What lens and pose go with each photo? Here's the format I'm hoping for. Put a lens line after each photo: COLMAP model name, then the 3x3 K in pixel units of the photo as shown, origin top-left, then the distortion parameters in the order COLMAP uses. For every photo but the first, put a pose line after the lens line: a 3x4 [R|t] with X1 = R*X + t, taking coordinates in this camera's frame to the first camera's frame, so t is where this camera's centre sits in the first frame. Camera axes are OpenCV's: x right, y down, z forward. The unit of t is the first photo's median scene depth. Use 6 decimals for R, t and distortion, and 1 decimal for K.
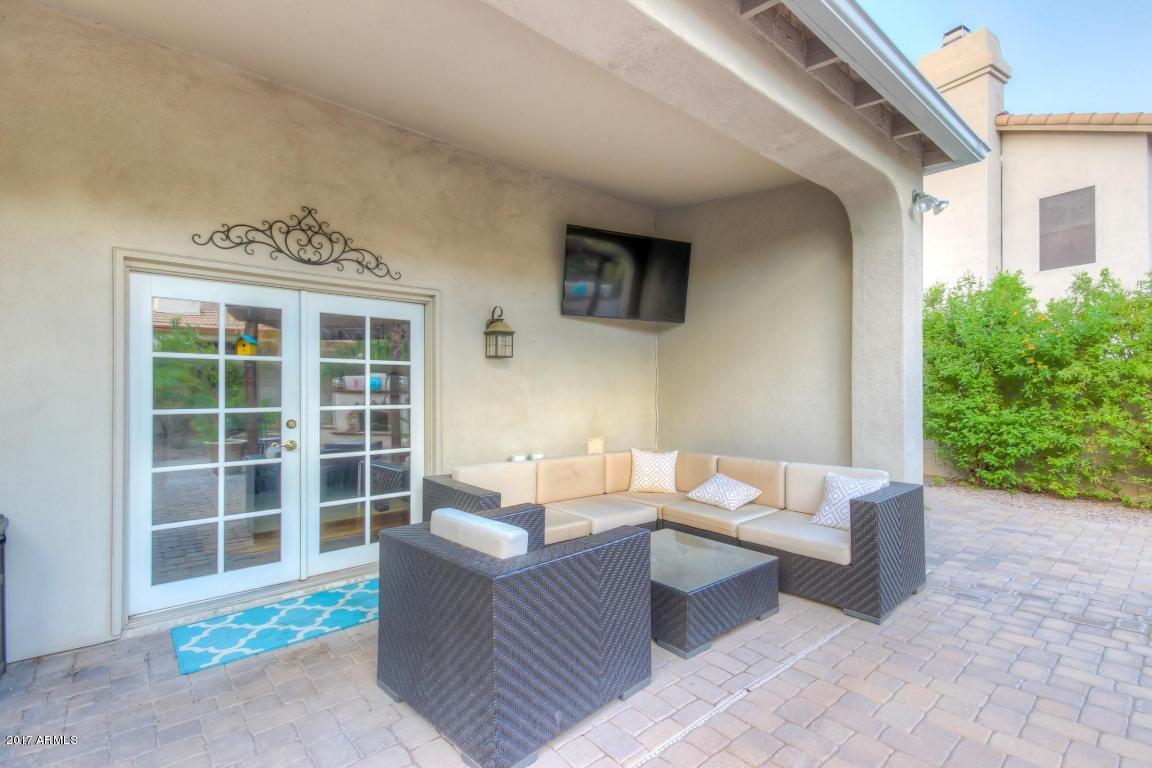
lens RADIAL K [[530.0, 0, 576.9], [0, 530.0, 390.3], [0, 0, 1]] dist [0.028959, 0.000580]
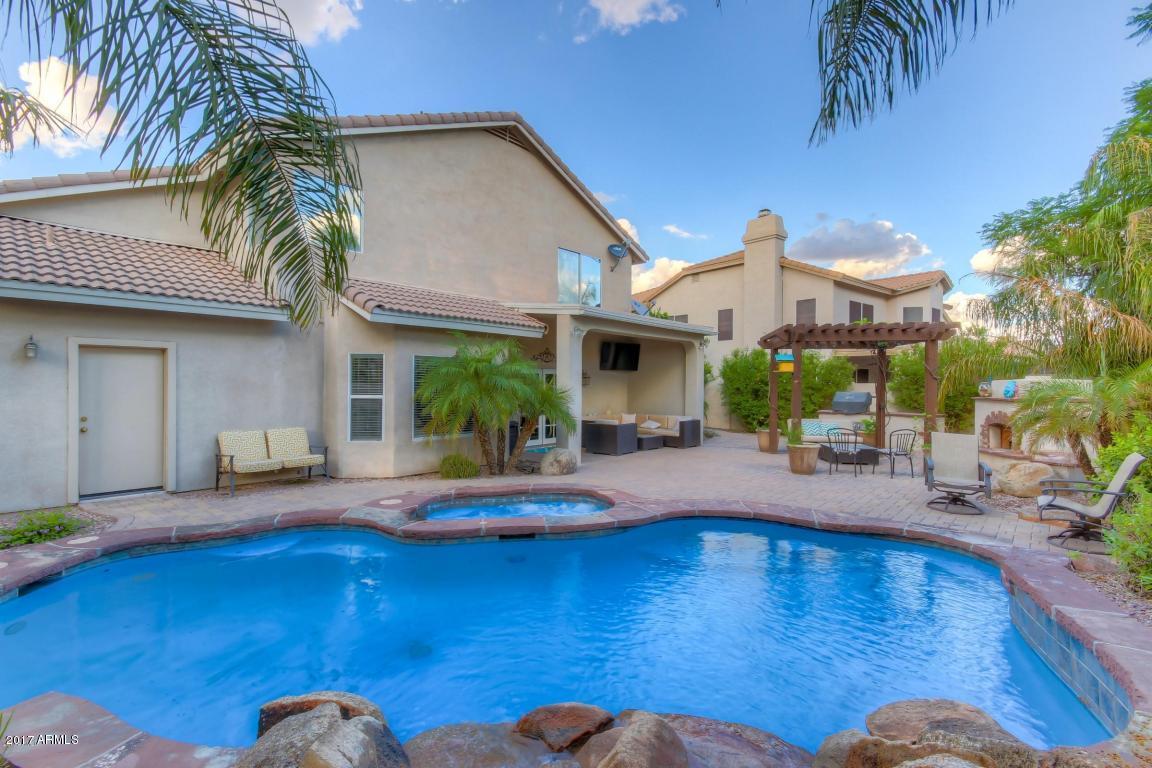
lens RADIAL K [[530.0, 0, 576.9], [0, 530.0, 390.3], [0, 0, 1]] dist [0.028959, 0.000580]
pose [[0.991134, 0.002176, 0.132851, -0.595624], [-0.003255, 0.999963, 0.007902, -0.050472], [-0.132829, -0.008265, 0.991105, -2.134568]]
